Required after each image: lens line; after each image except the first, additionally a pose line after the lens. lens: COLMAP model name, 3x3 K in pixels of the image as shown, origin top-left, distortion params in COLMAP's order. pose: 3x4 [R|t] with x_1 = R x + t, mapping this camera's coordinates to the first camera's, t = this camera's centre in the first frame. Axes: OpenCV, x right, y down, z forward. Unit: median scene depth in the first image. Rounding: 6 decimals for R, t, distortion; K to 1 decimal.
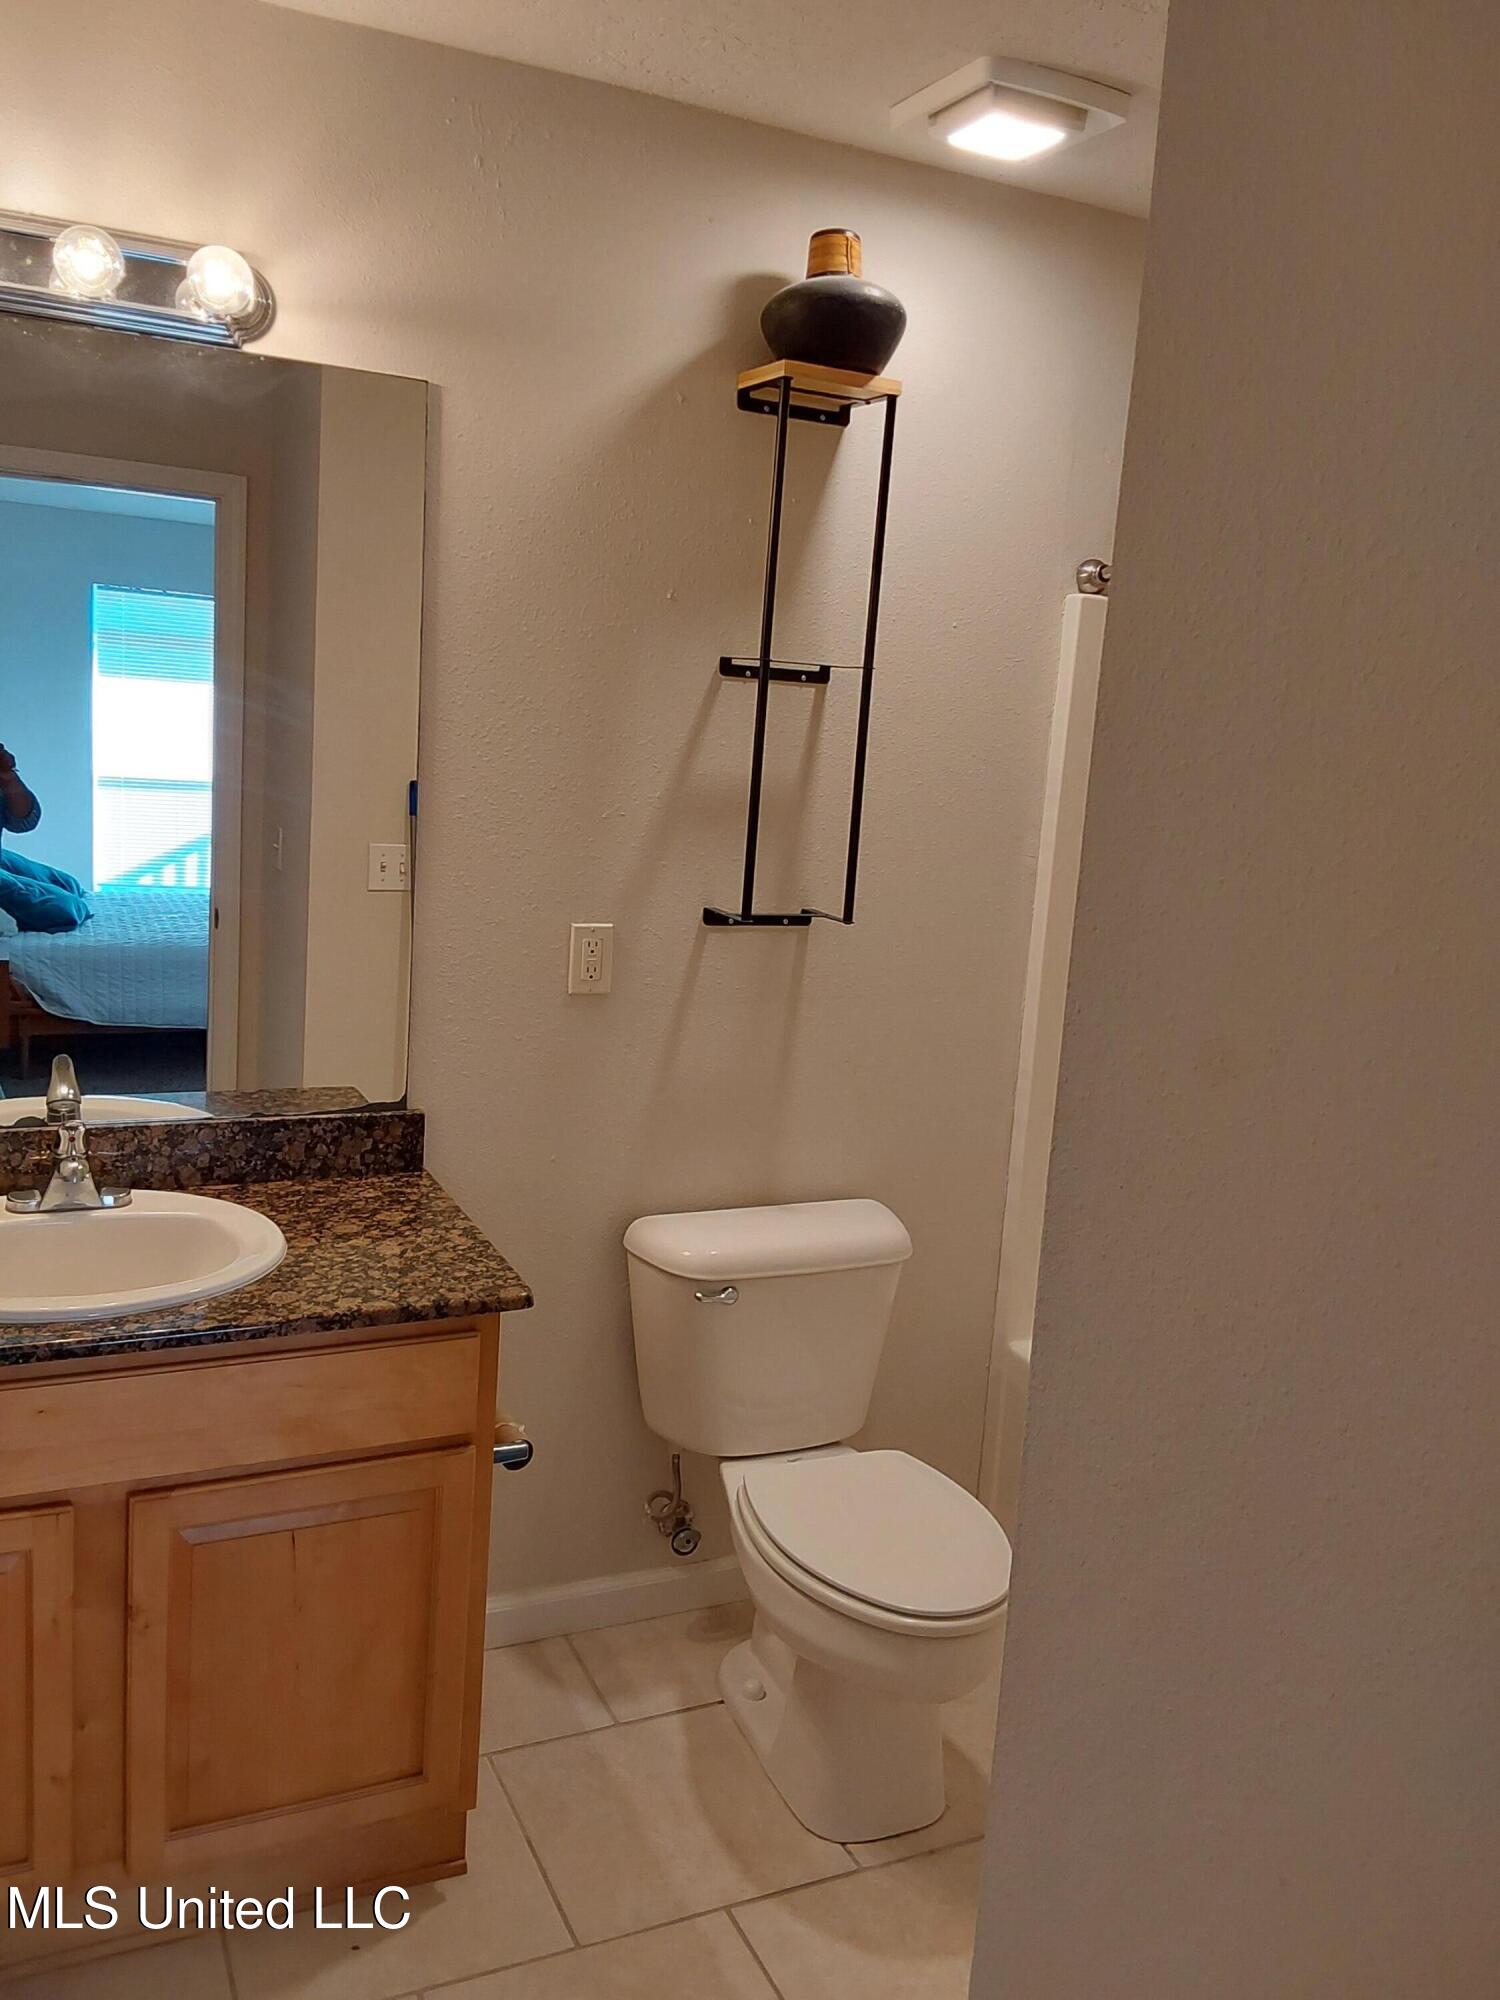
lens RADIAL K [[1606.7, 0, 759.5], [0, 1606.7, 979.2], [0, 0, 1]] dist [0.093764, -0.128677]
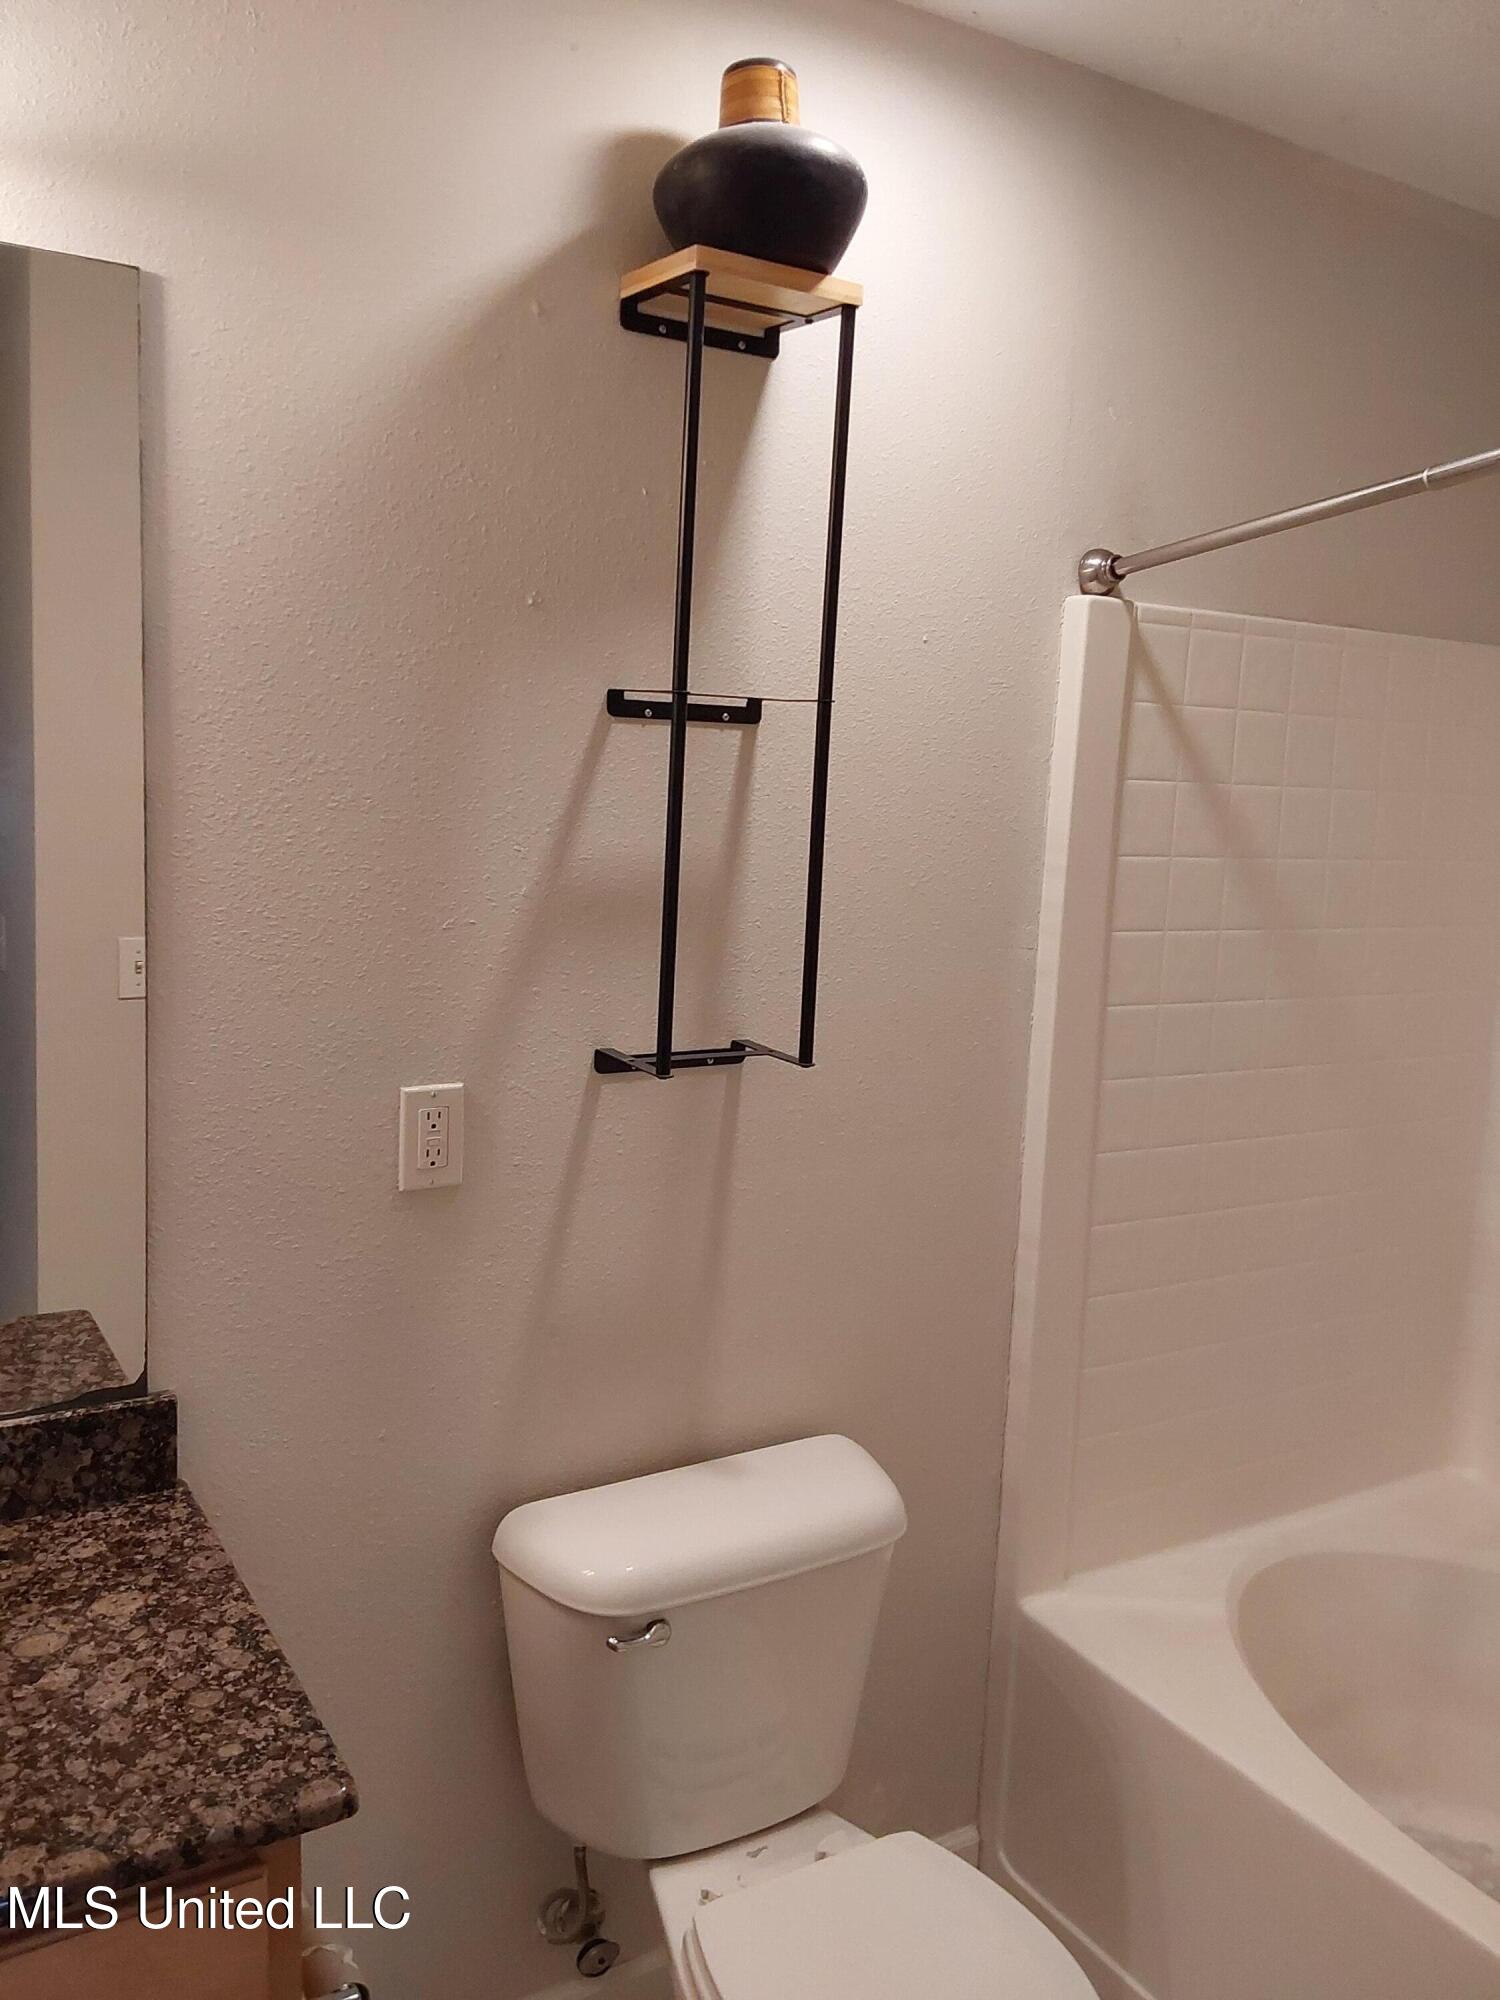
lens RADIAL K [[1606.7, 0, 772.5], [0, 1606.7, 961.4], [0, 0, 1]] dist [0.093764, -0.128677]
pose [[0.992398, -0.038826, 0.116783, -0.039705], [0.041816, 0.998854, -0.023264, -0.065714], [-0.115746, 0.027970, 0.992885, 0.315471]]
